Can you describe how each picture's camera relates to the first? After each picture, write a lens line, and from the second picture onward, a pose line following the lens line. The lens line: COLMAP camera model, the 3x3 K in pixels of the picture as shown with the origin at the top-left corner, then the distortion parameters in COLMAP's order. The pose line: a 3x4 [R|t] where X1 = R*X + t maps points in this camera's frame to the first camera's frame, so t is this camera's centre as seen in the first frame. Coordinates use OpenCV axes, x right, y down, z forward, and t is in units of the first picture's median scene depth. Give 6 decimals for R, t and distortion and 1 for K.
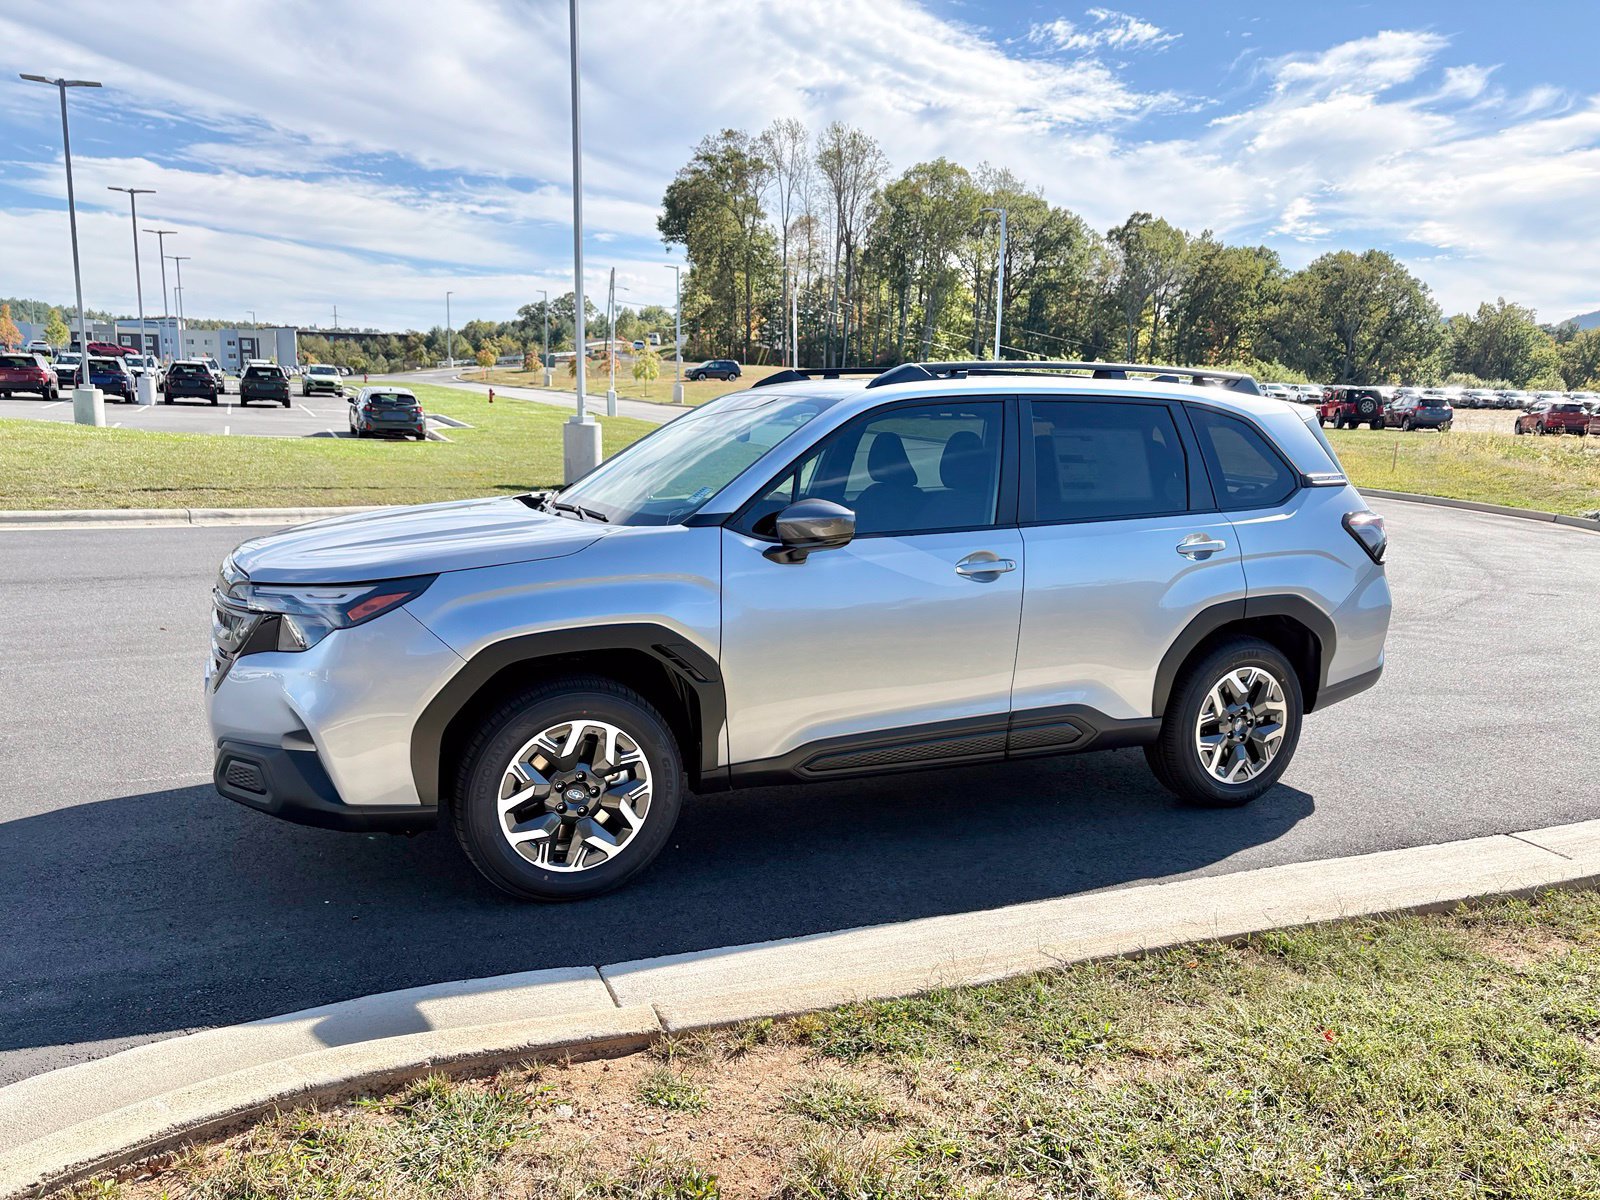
lens RADIAL K [[1197.6, 0, 806.3], [0, 1197.6, 595.3], [0, 0, 1]] dist [0.067105, -0.071165]
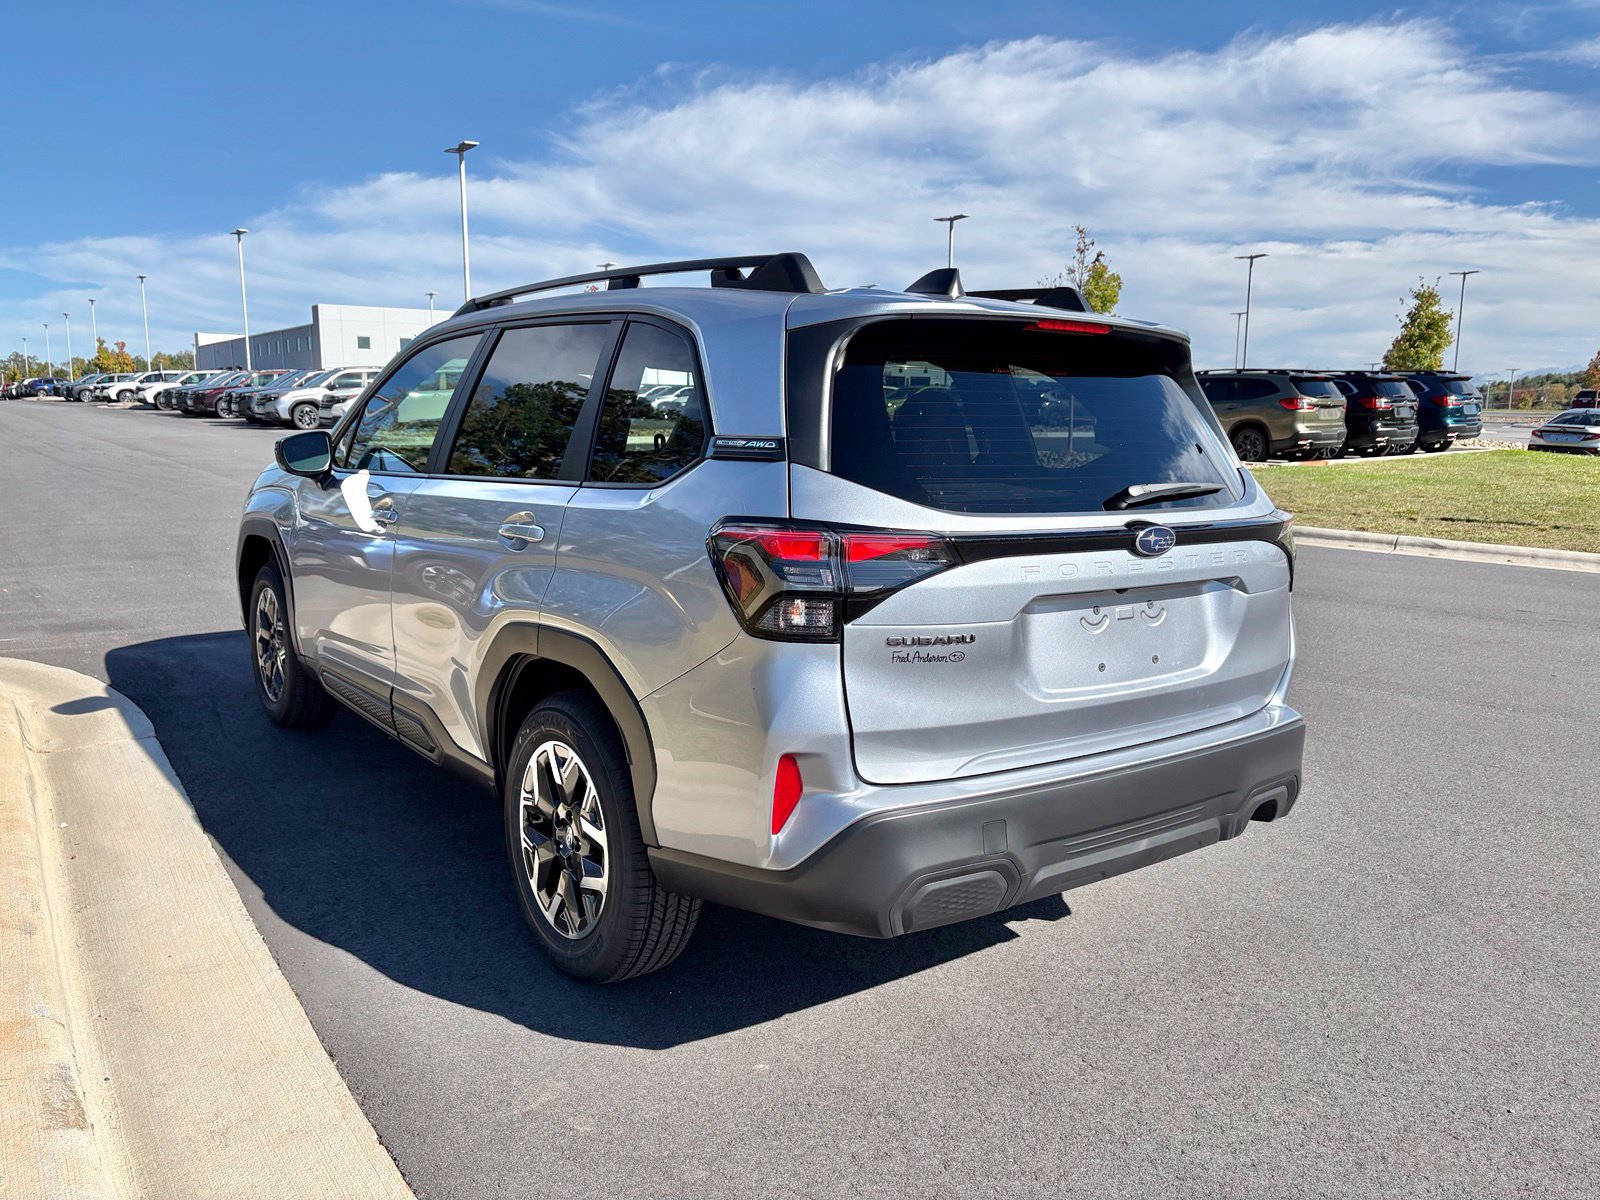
lens RADIAL K [[1197.6, 0, 795.7], [0, 1197.6, 587.4], [0, 0, 1]] dist [0.067105, -0.071165]
pose [[0.212560, 0.123741, -0.969282, 1.018663], [-0.175163, 0.980707, 0.086787, -0.095072], [0.961320, 0.151335, 0.230134, 1.016060]]
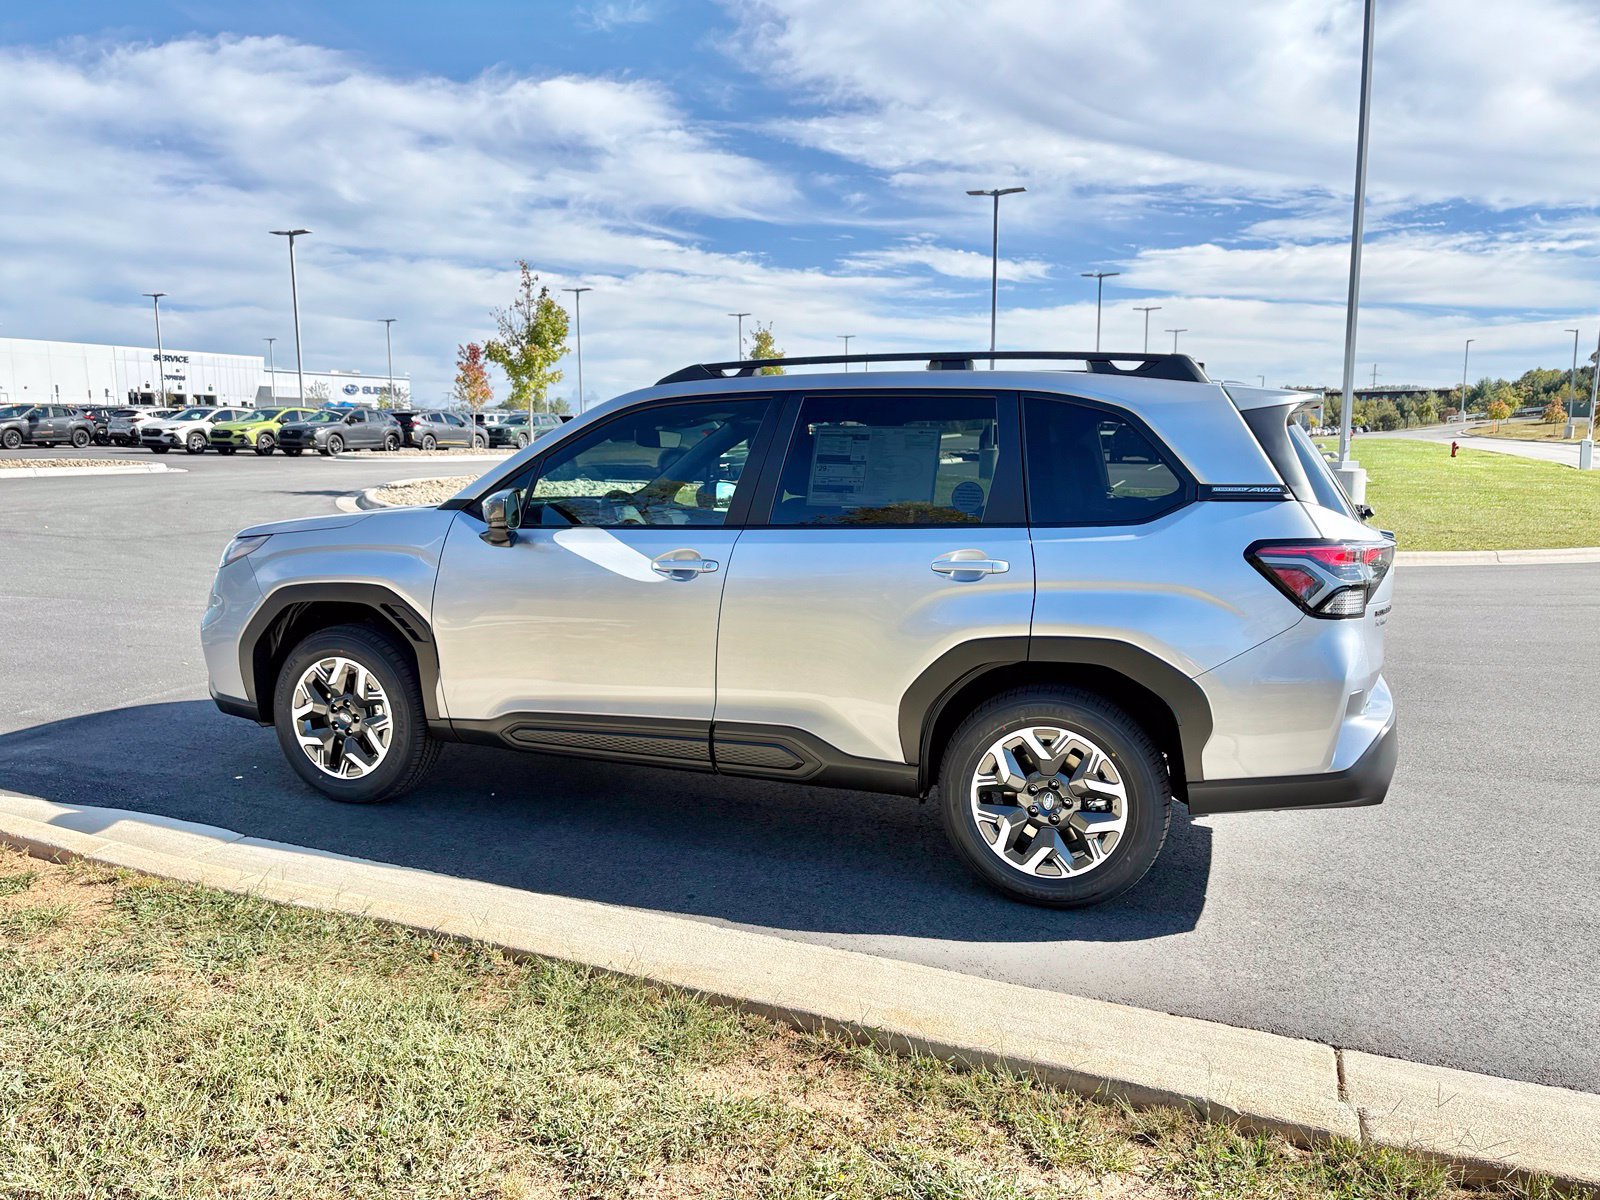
lens RADIAL K [[1197.6, 0, 802.6], [0, 1197.6, 593.2], [0, 0, 1]] dist [0.067105, -0.071165]
pose [[0.703976, 0.070151, -0.706751, 0.838912], [-0.105763, 0.994369, -0.006648, -0.004887], [0.702305, 0.079428, 0.707431, 0.351618]]
